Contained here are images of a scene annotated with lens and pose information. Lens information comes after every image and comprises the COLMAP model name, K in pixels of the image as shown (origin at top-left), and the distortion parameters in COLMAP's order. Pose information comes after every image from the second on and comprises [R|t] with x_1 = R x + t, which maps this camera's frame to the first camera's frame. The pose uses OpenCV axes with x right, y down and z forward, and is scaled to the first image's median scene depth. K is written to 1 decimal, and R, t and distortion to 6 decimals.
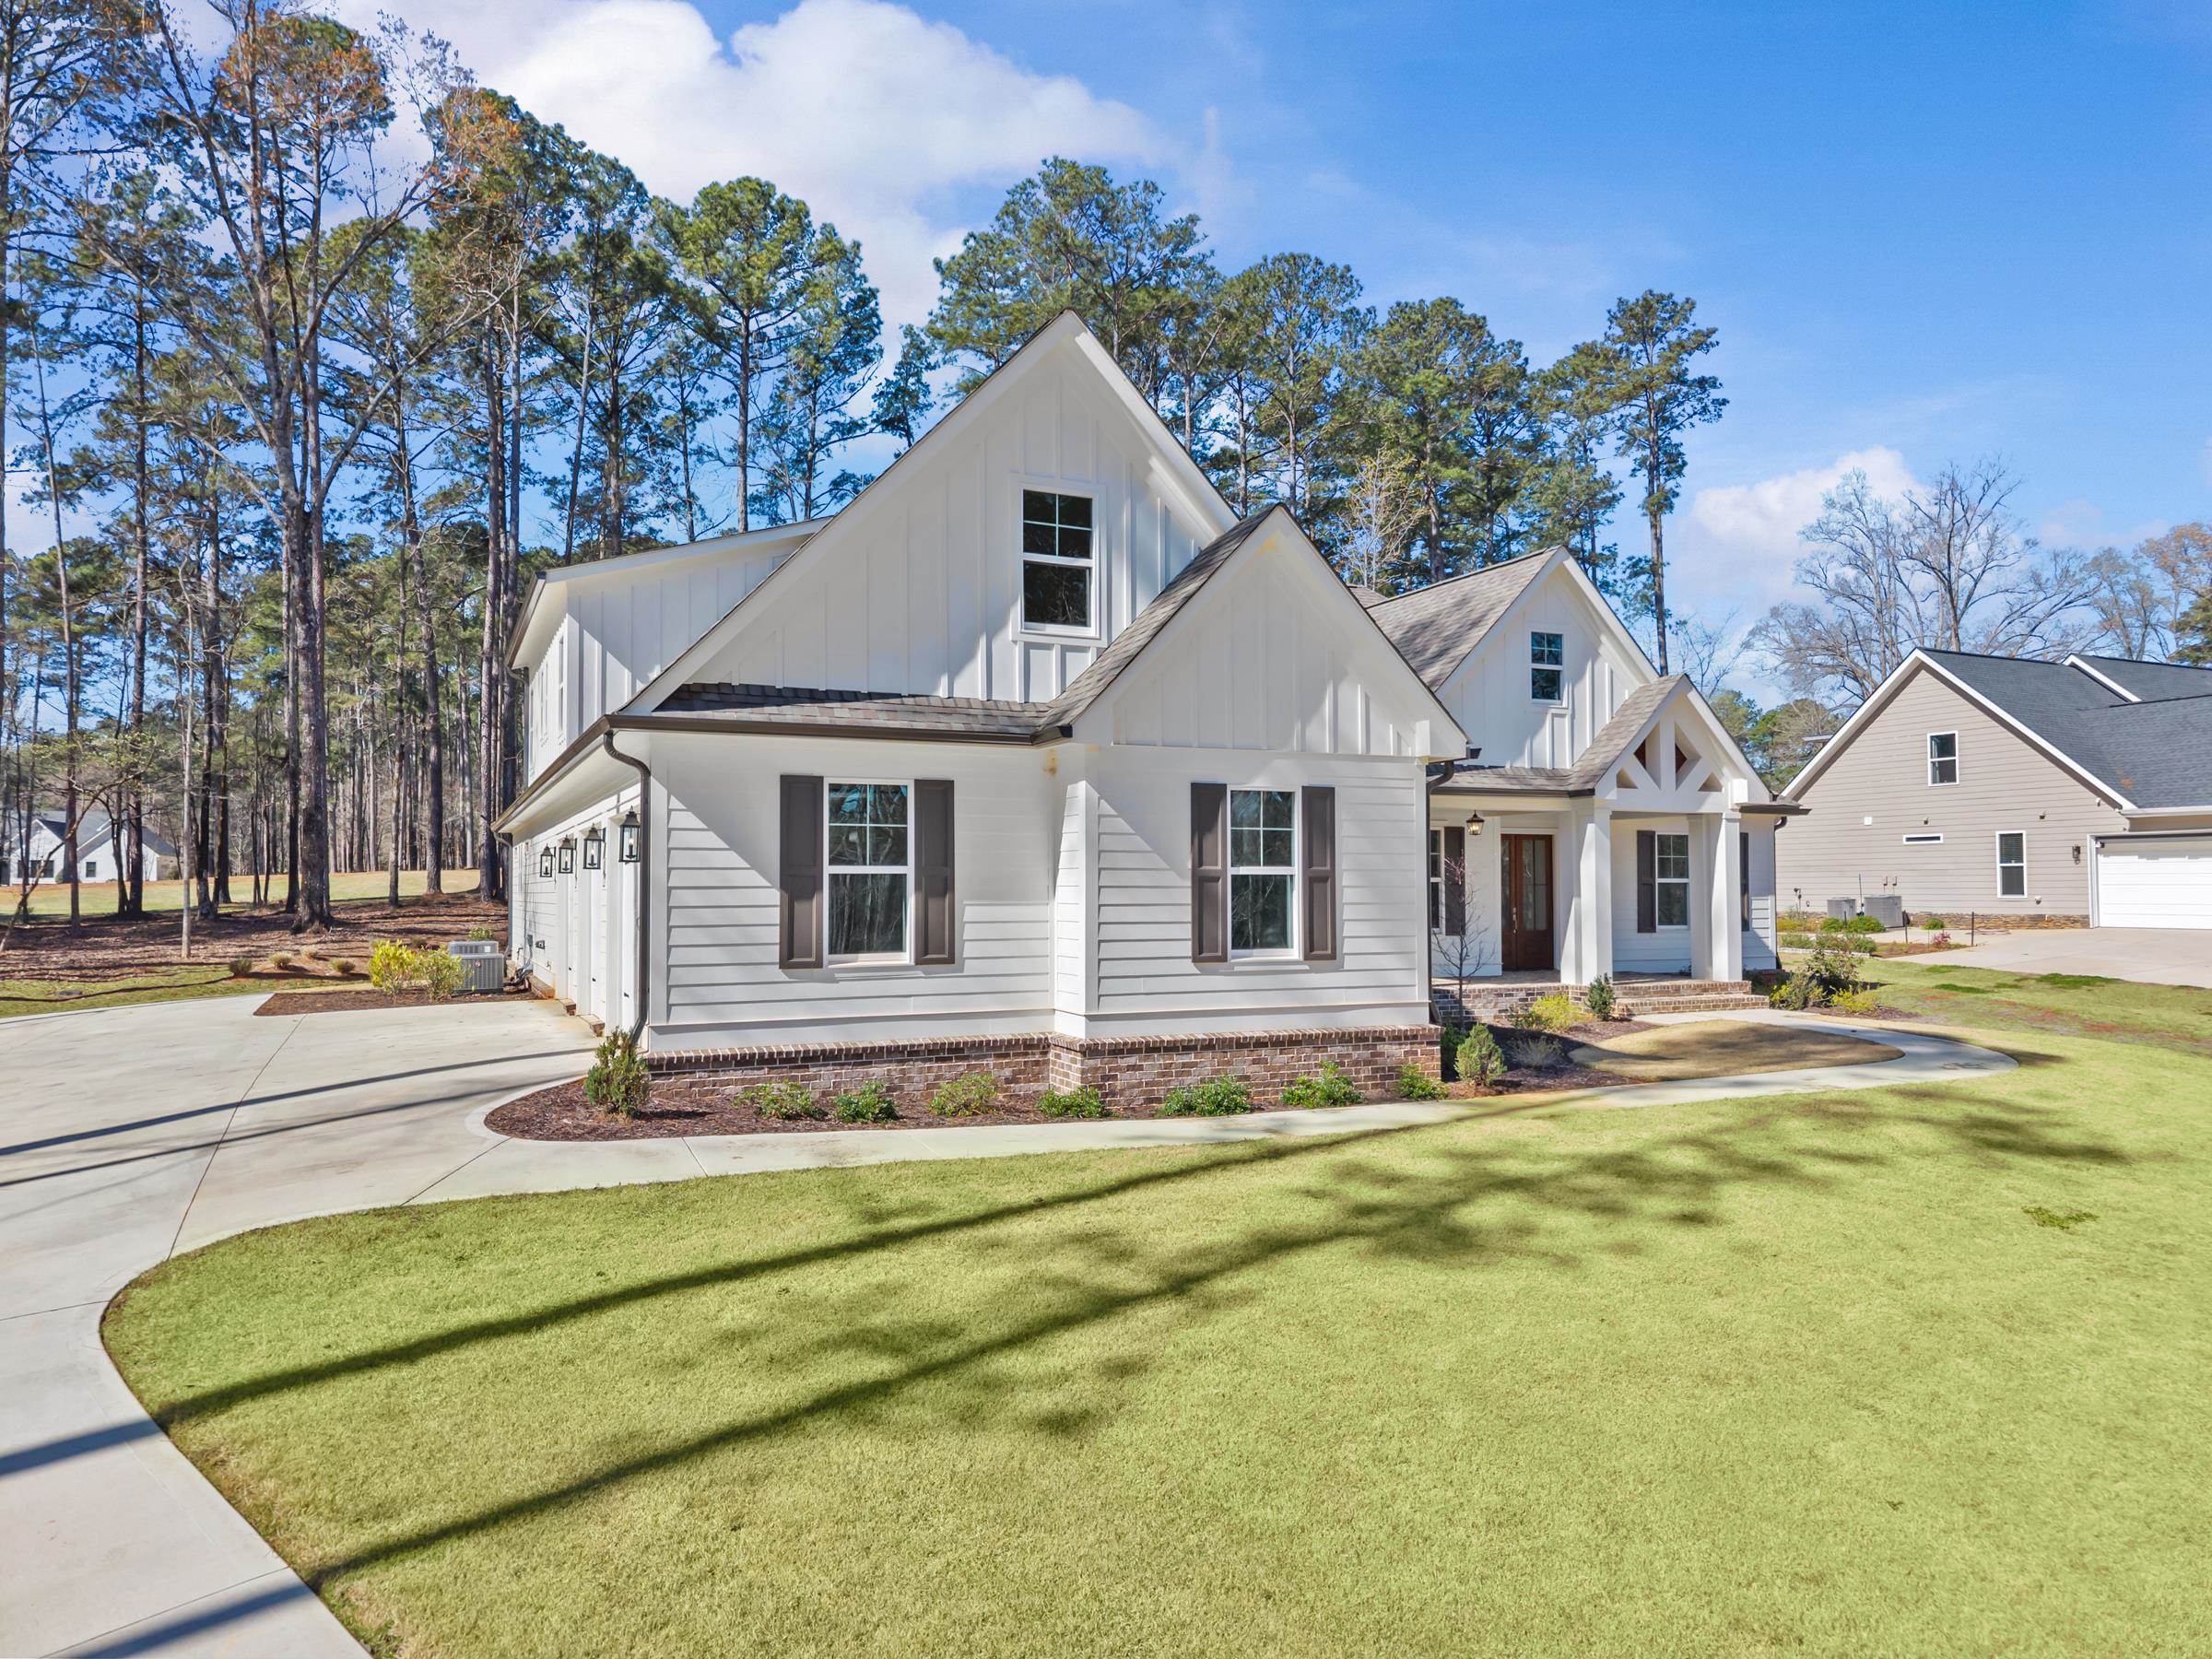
lens RADIAL K [[1520.1, 0, 1106.0], [0, 1520.1, 829.5], [0, 0, 1]] dist [0.038822, 0.000138]
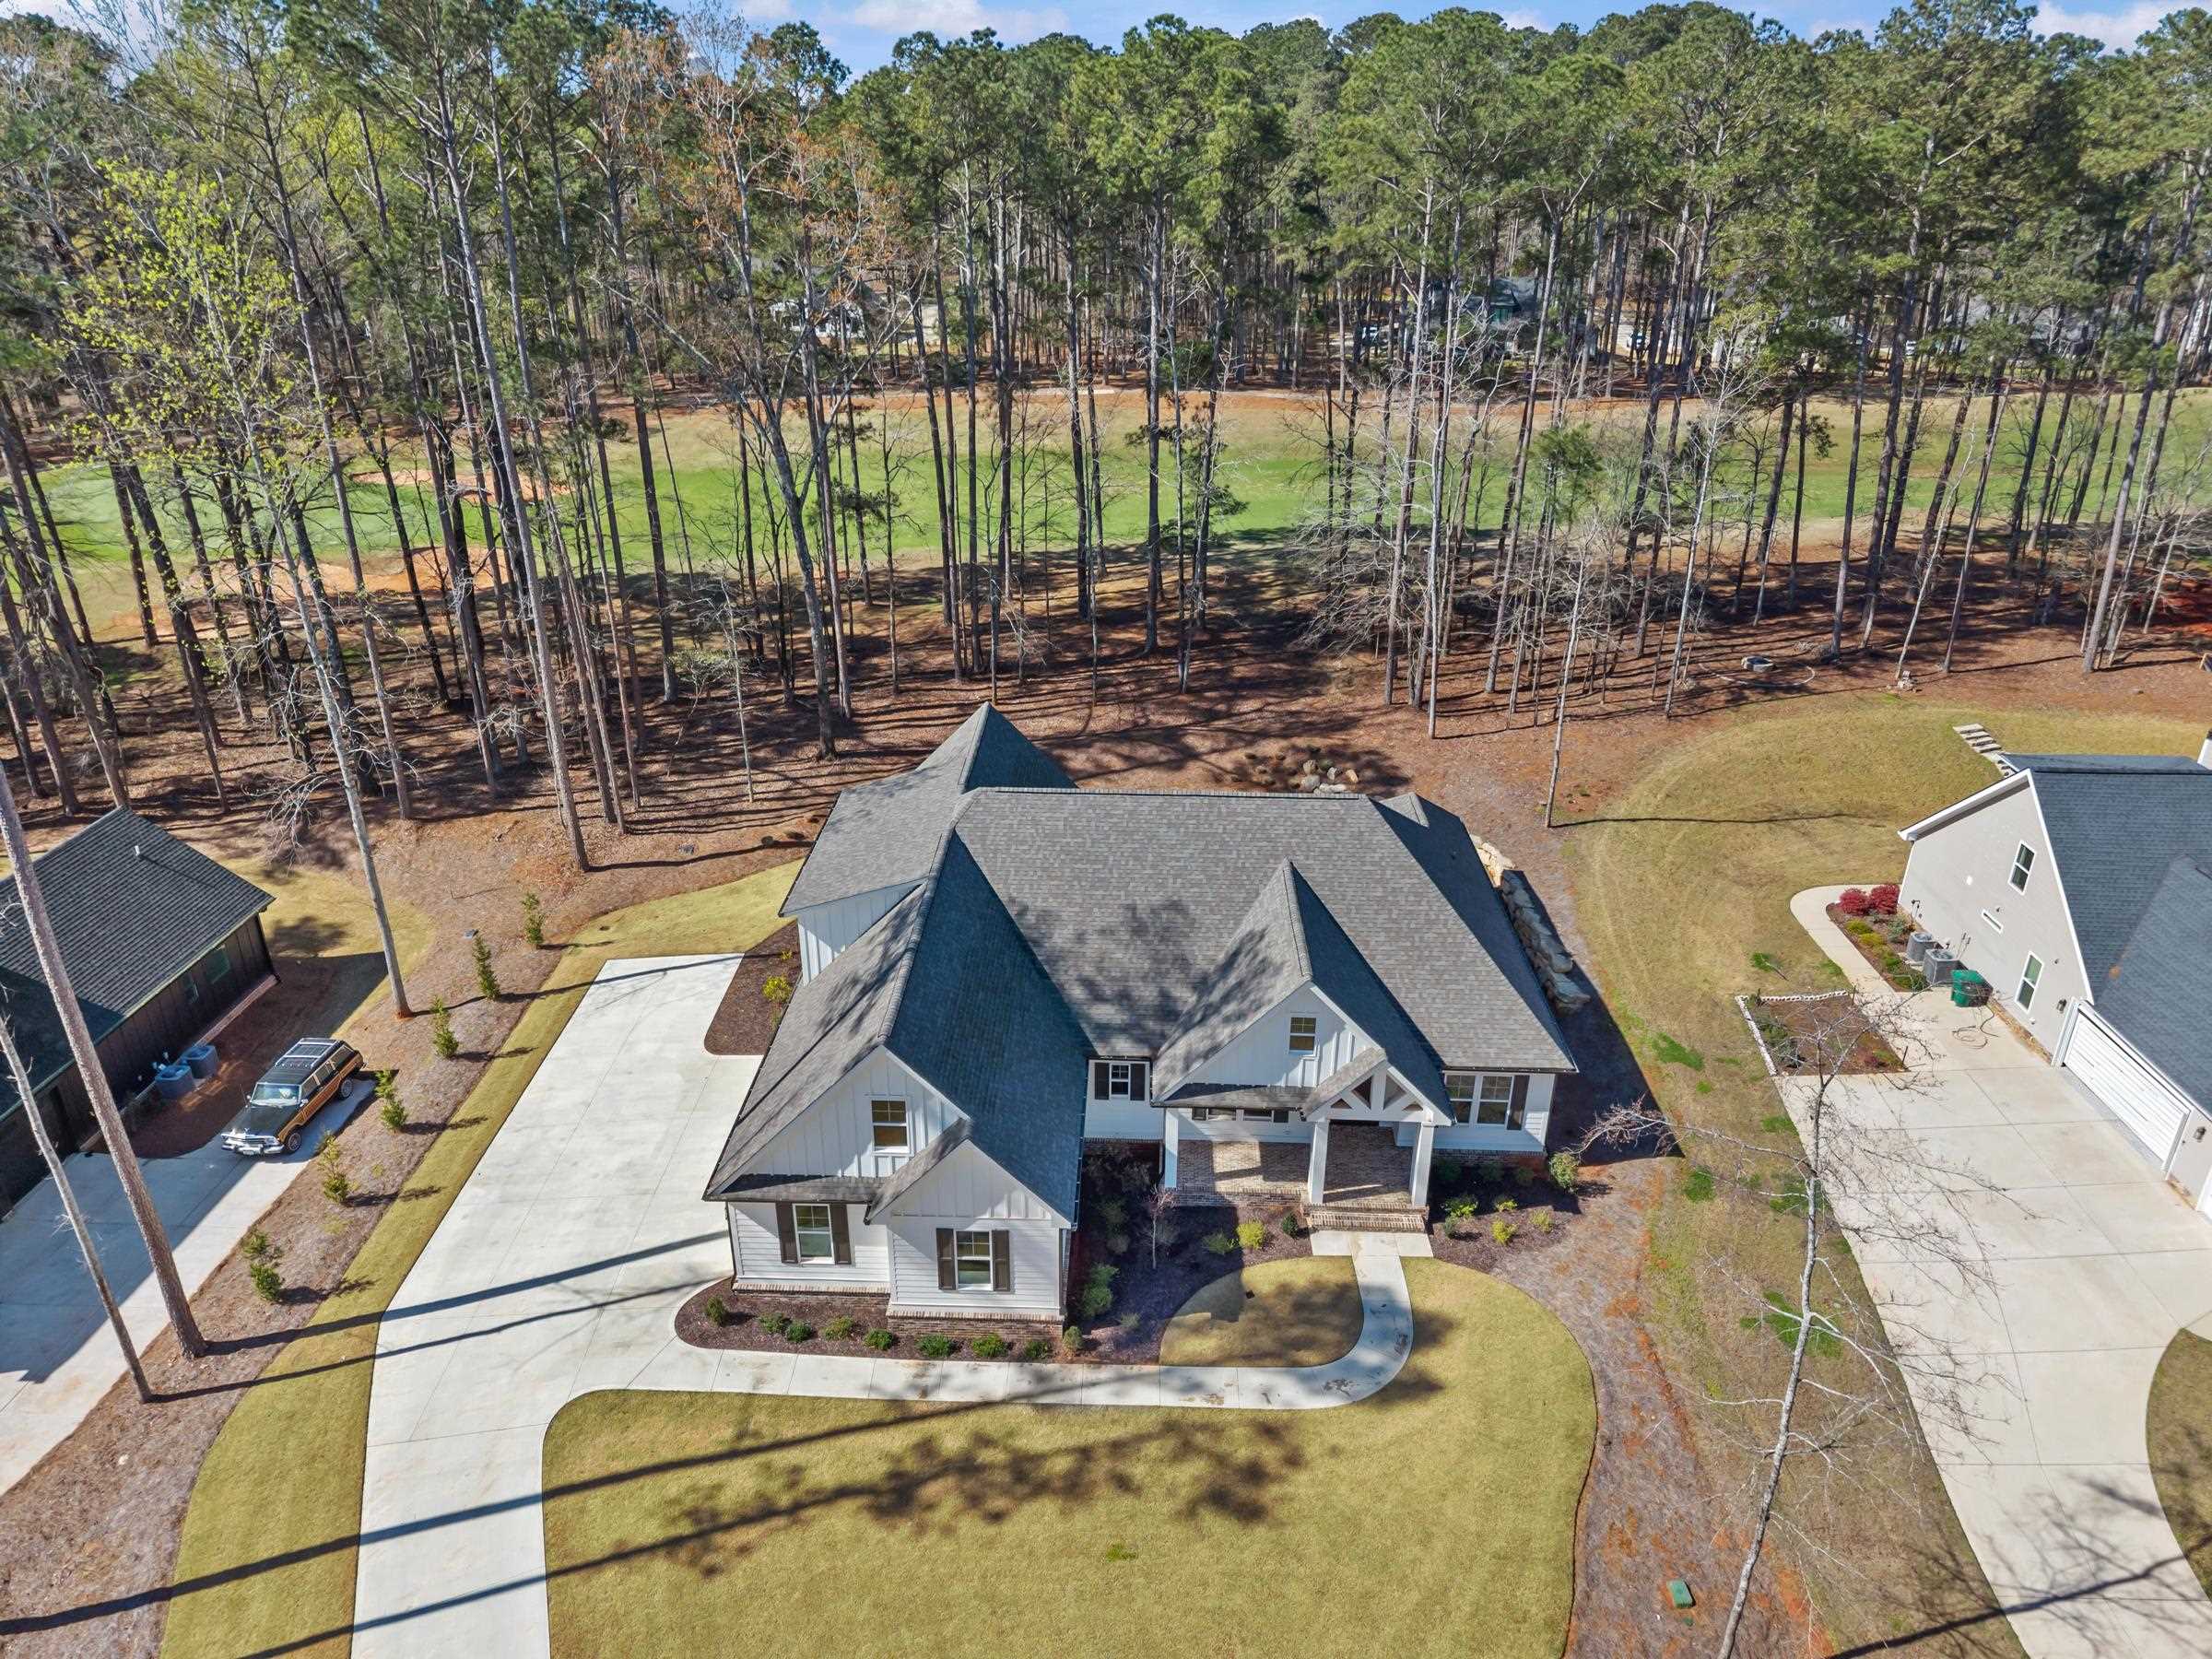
lens RADIAL K [[1464.9, 0, 1106.0], [0, 1464.9, 829.5], [0, 0, 1]] dist [0.079833, -0.000215]
pose [[0.893329, 0.186196, -0.409015, 1.076241], [0.015409, 0.896905, 0.441954, -1.540879], [0.449138, -0.401113, 0.798363, -0.431861]]
